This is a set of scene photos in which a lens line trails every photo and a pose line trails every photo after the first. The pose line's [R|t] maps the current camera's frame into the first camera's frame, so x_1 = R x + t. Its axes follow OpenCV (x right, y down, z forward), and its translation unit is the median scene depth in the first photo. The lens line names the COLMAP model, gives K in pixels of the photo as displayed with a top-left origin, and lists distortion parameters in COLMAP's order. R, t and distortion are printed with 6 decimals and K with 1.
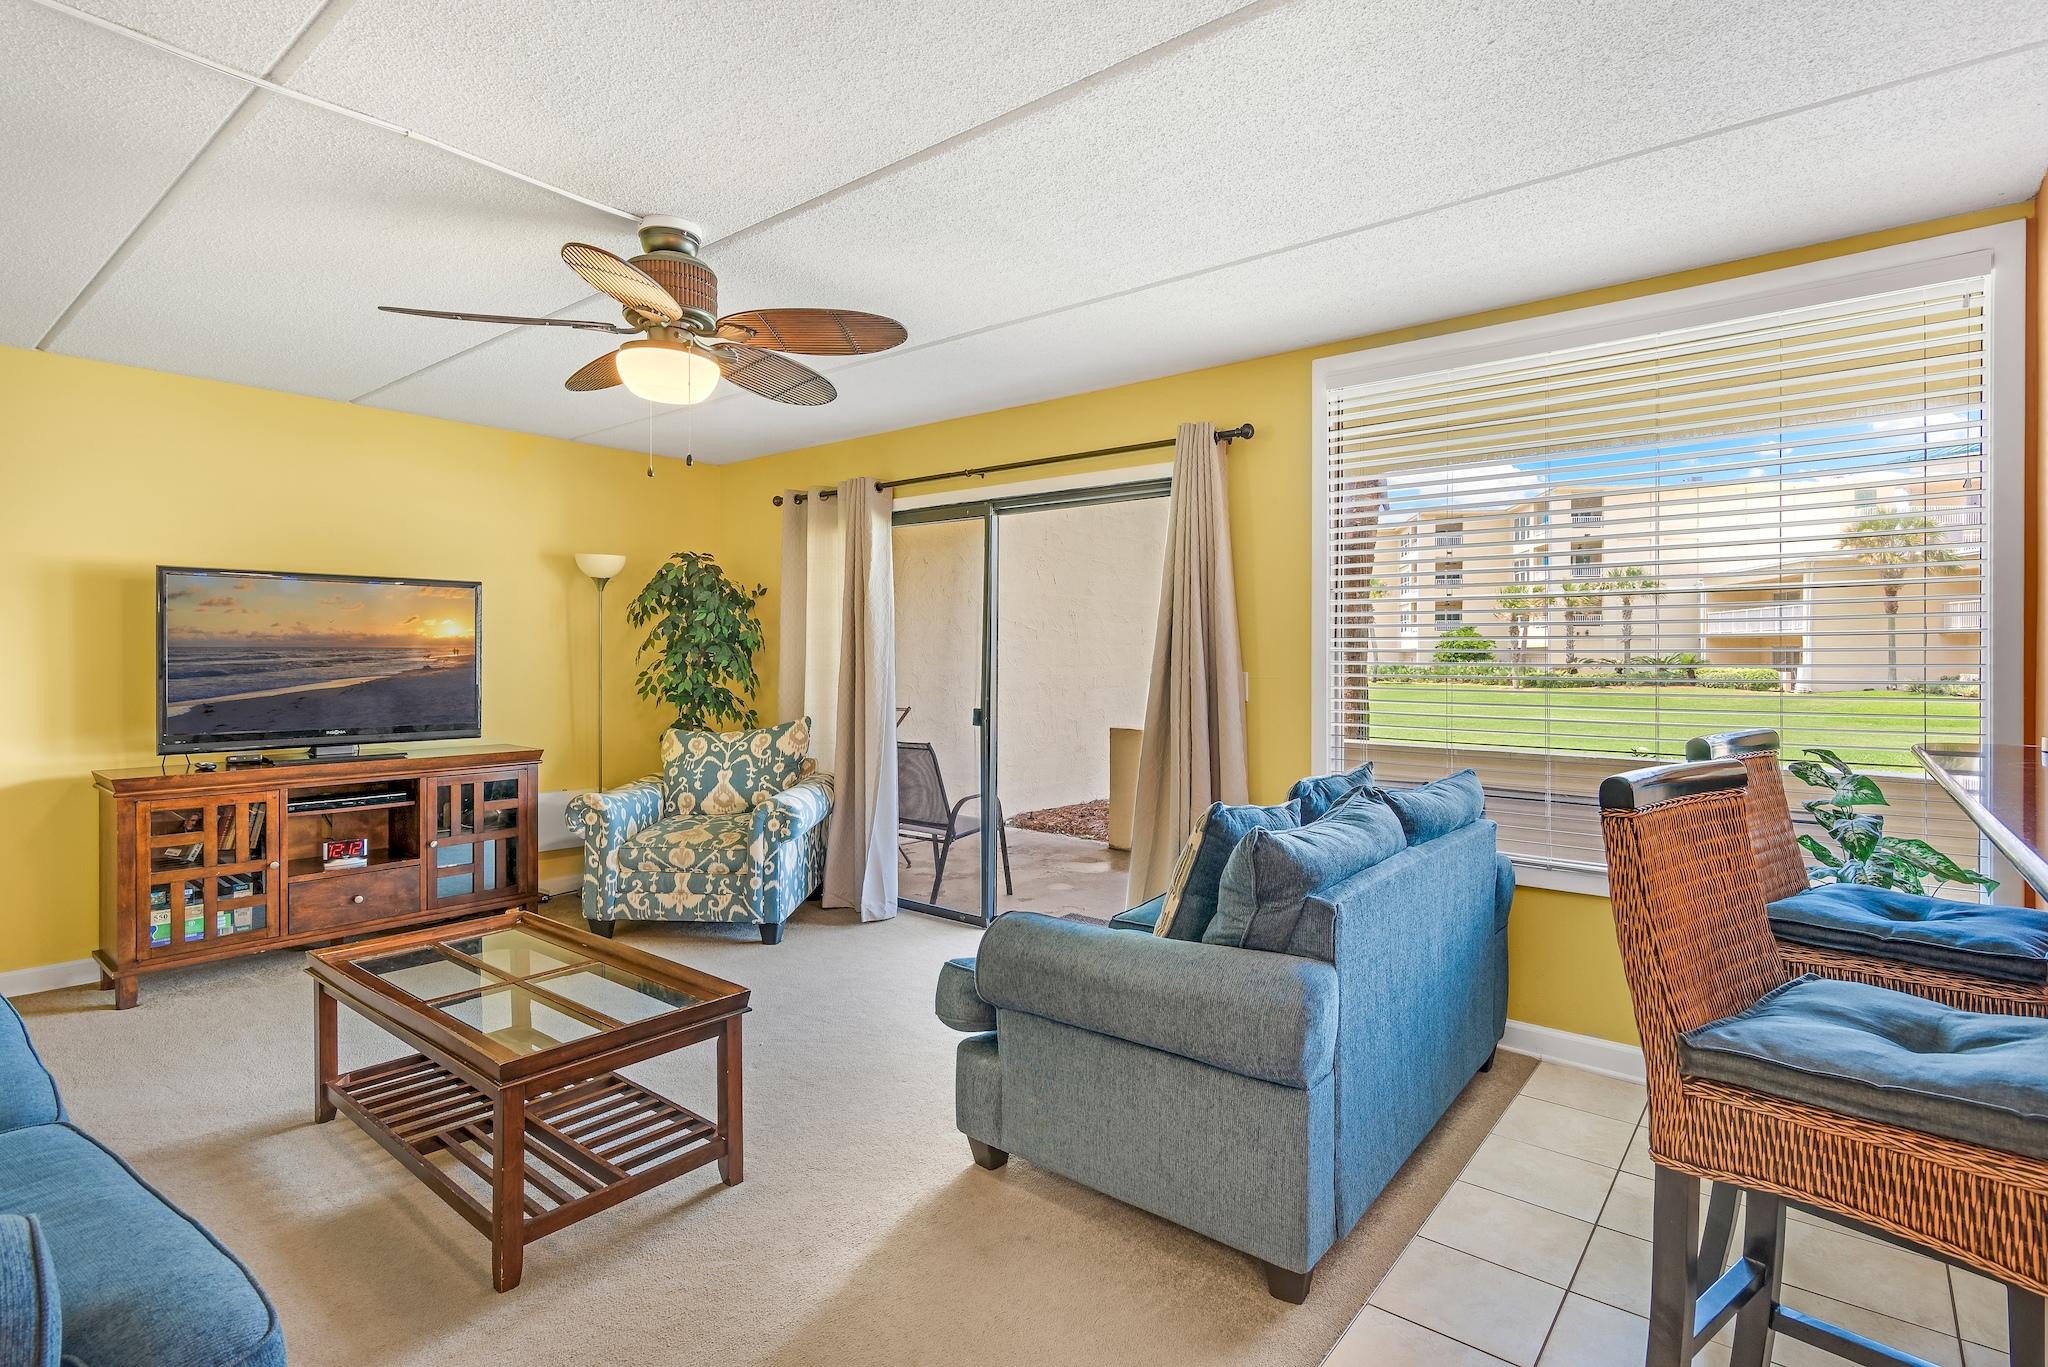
lens RADIAL K [[1011.2, 0, 1026.5], [0, 1011.2, 666.0], [0, 0, 1]] dist [0.004224, -0.004625]
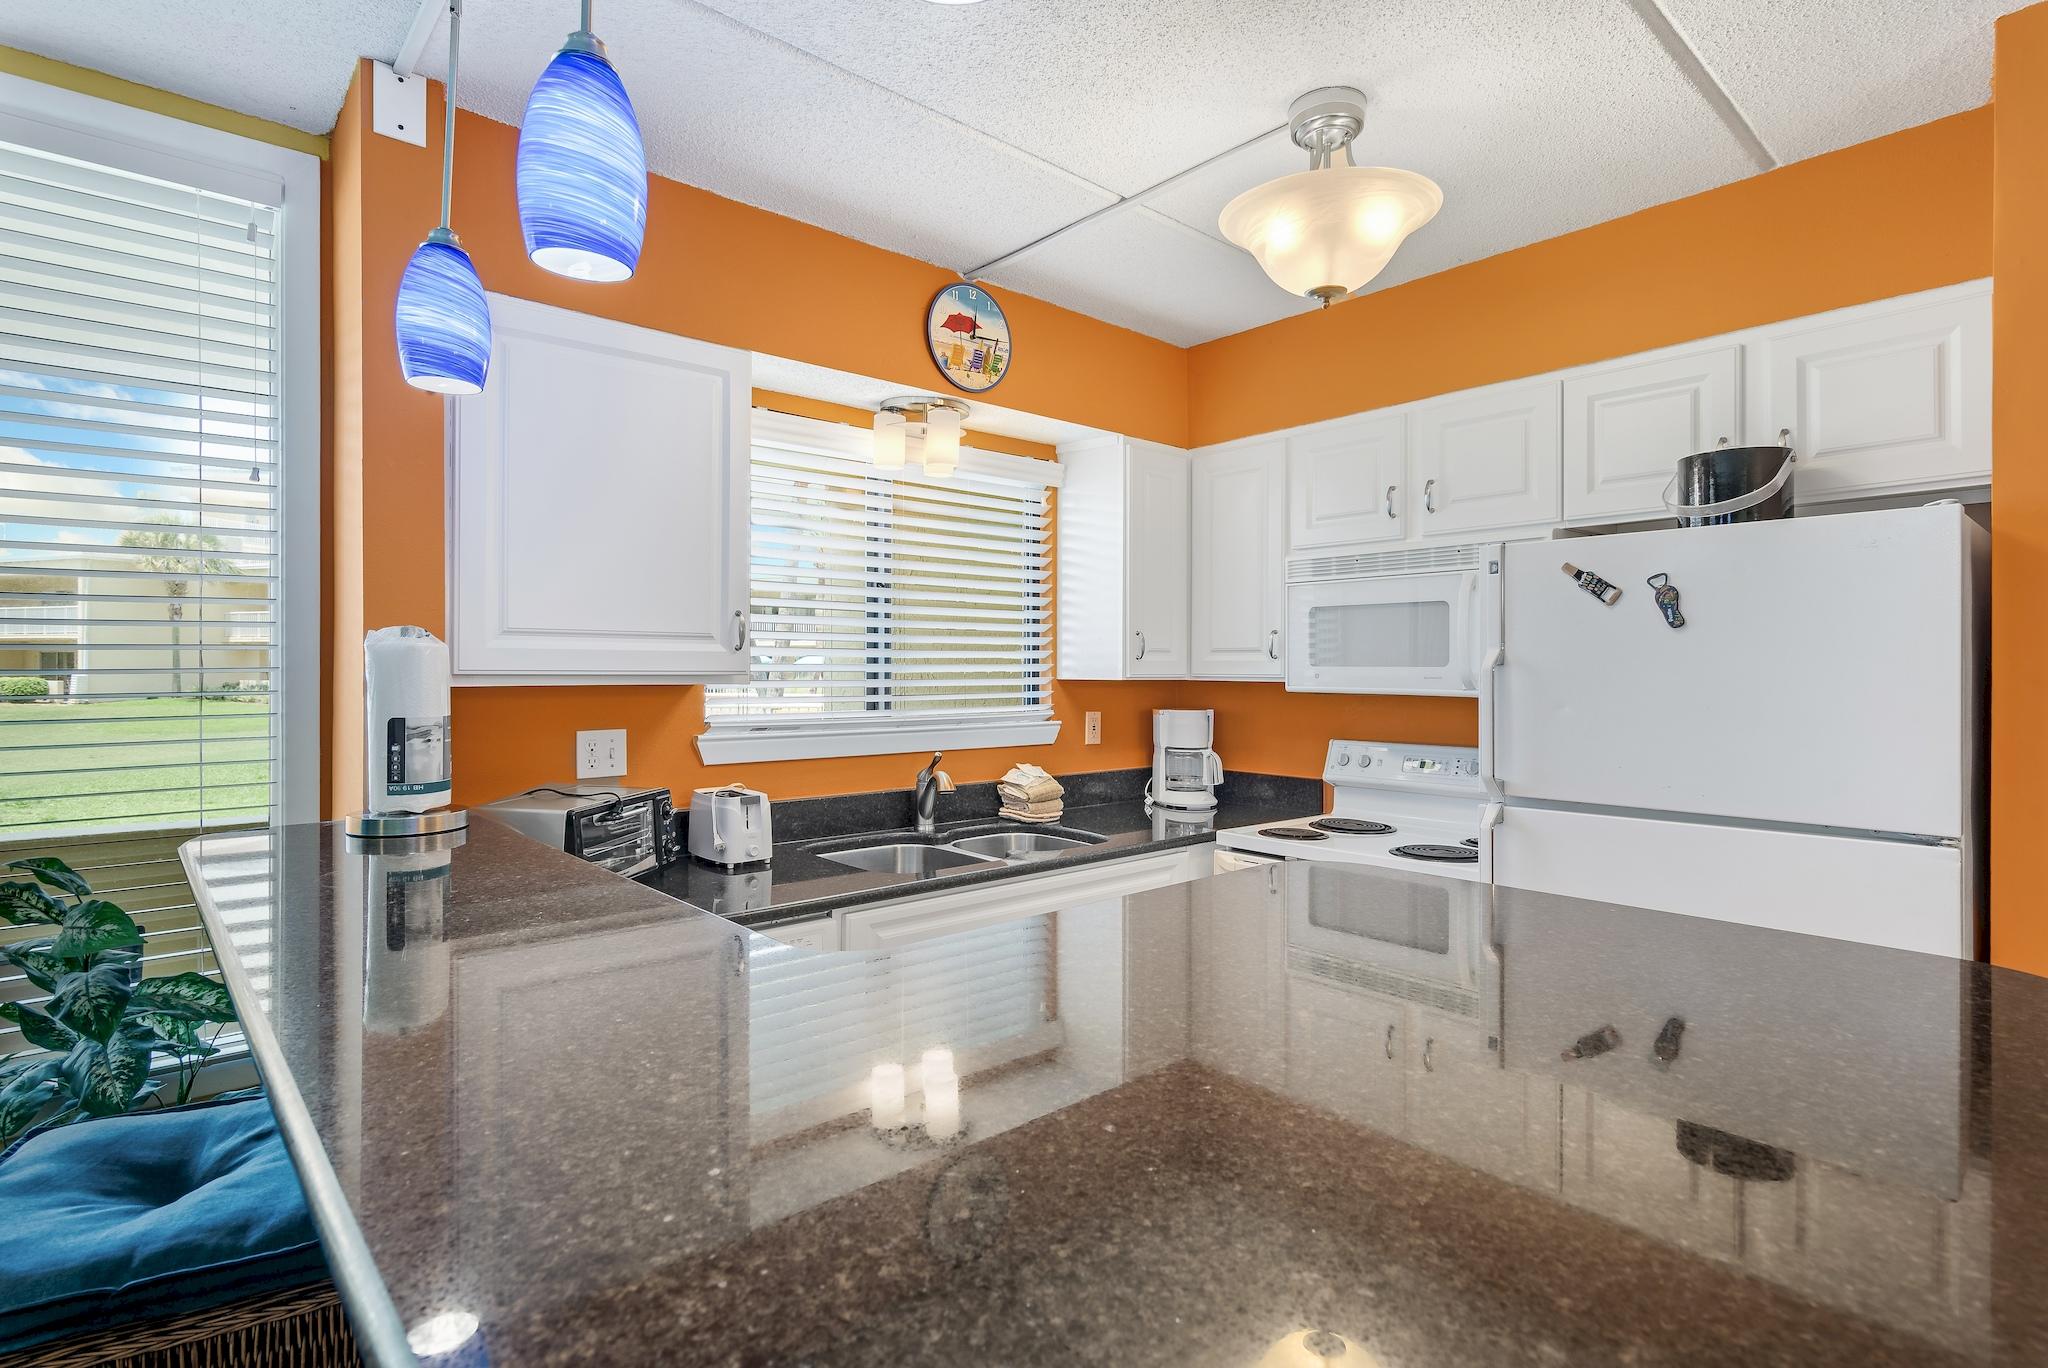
lens RADIAL K [[1011.2, 0, 1040.0], [0, 1011.2, 669.8], [0, 0, 1]] dist [0.004224, -0.004625]
pose [[0.155649, -0.001813, 0.987811, 0.162090], [0.005452, 0.999985, 0.000977, -0.018986], [-0.987797, 0.005234, 0.155657, 0.178028]]
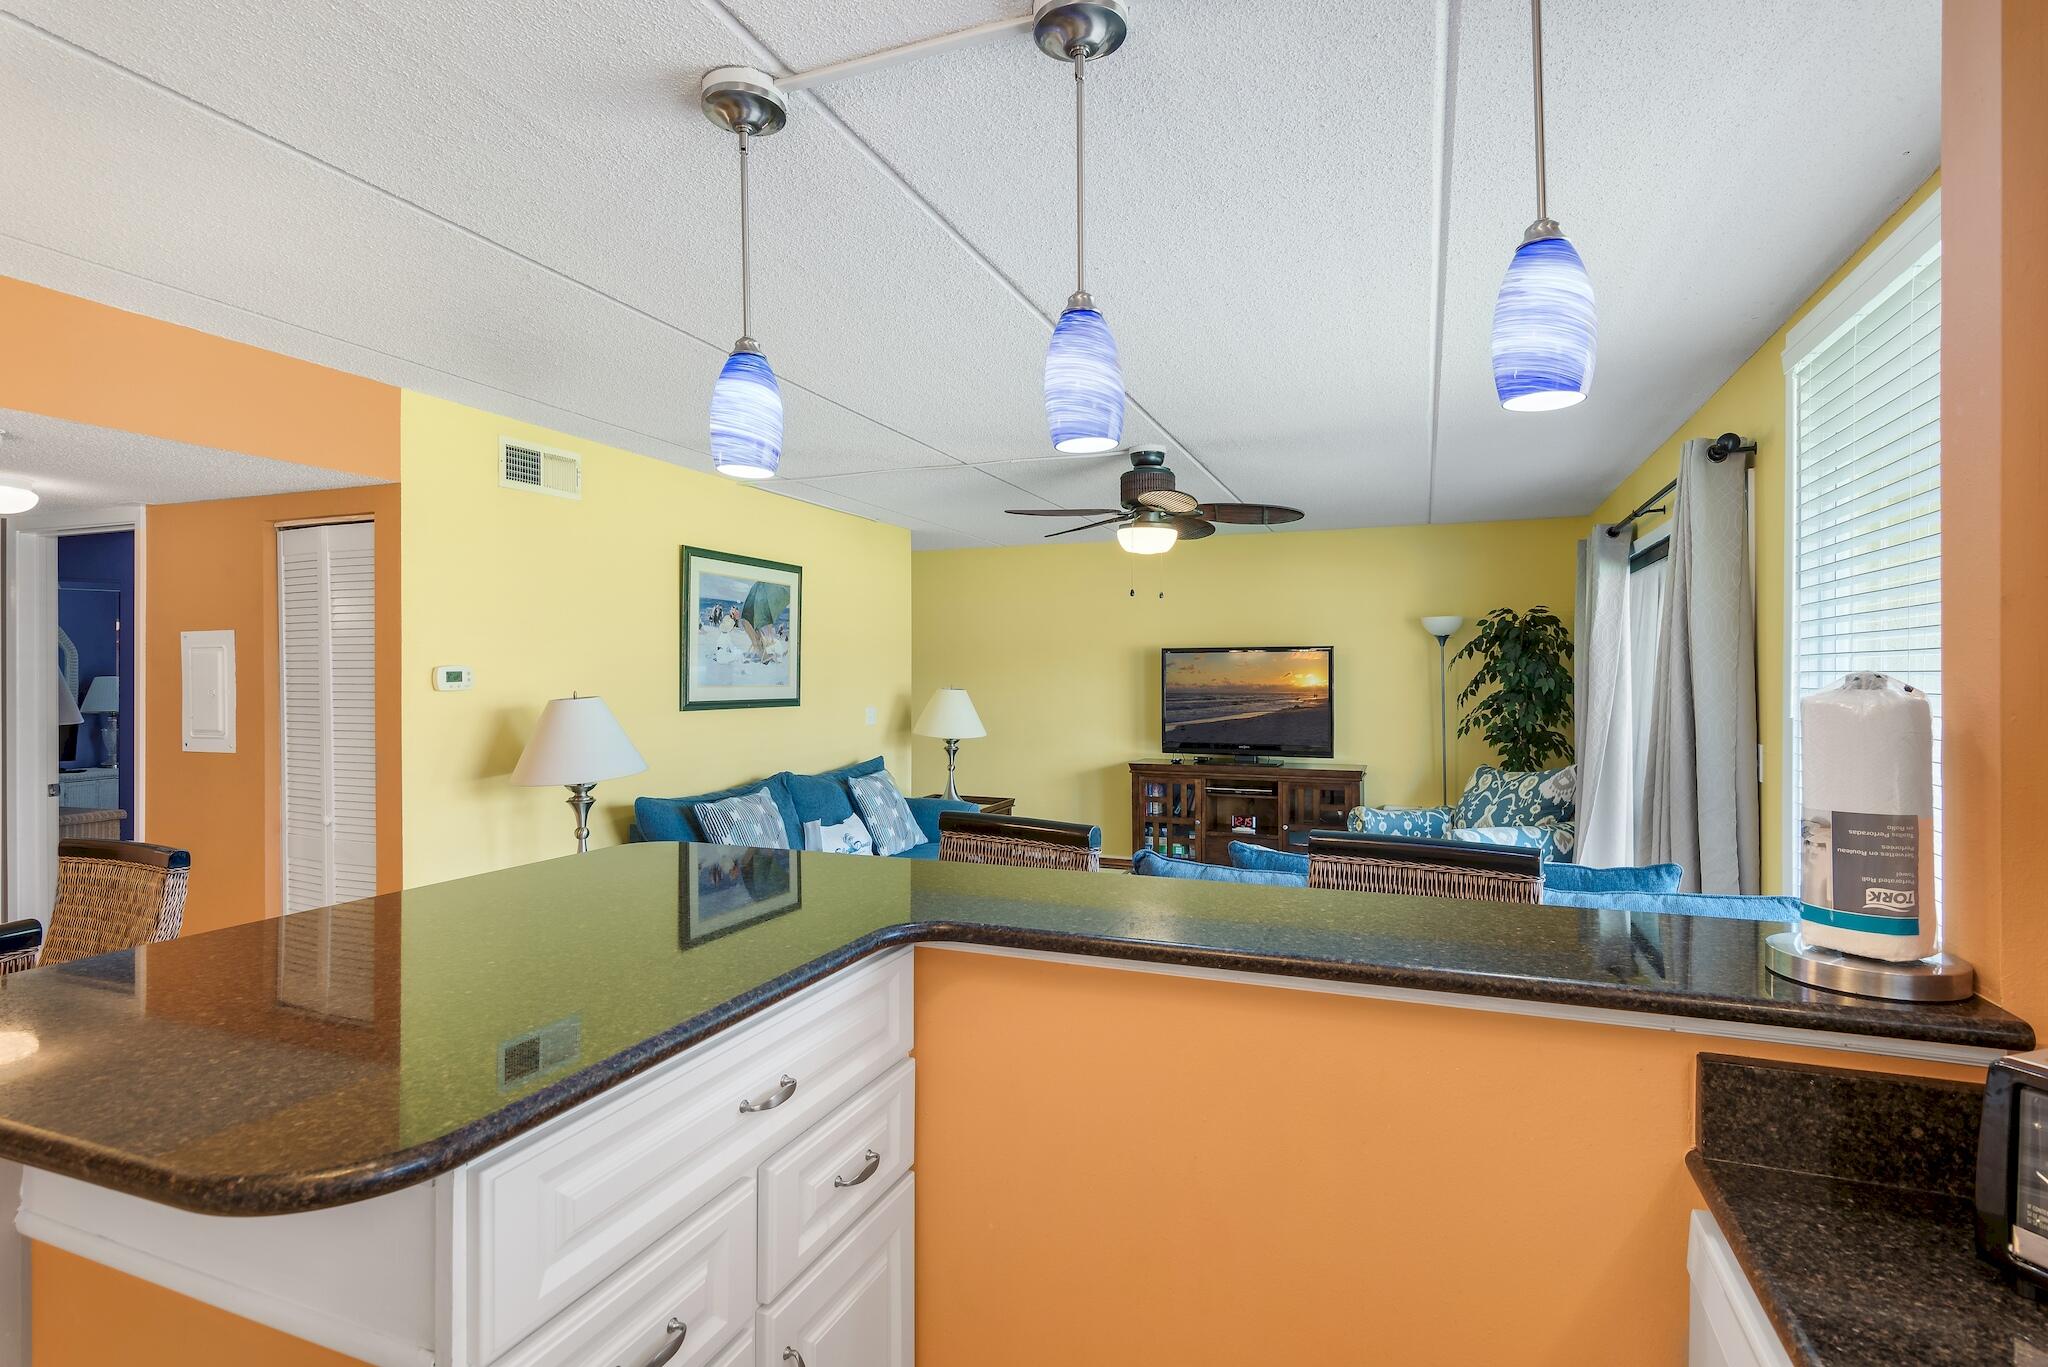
lens RADIAL K [[1011.2, 0, 1016.2], [0, 1011.2, 686.5], [0, 0, 1]] dist [0.004224, -0.004625]
pose [[0.294325, 0.008920, -0.955664, 0.699165], [-0.009660, 0.999933, 0.006358, -0.034147], [0.955657, 0.007360, 0.294392, 0.189400]]
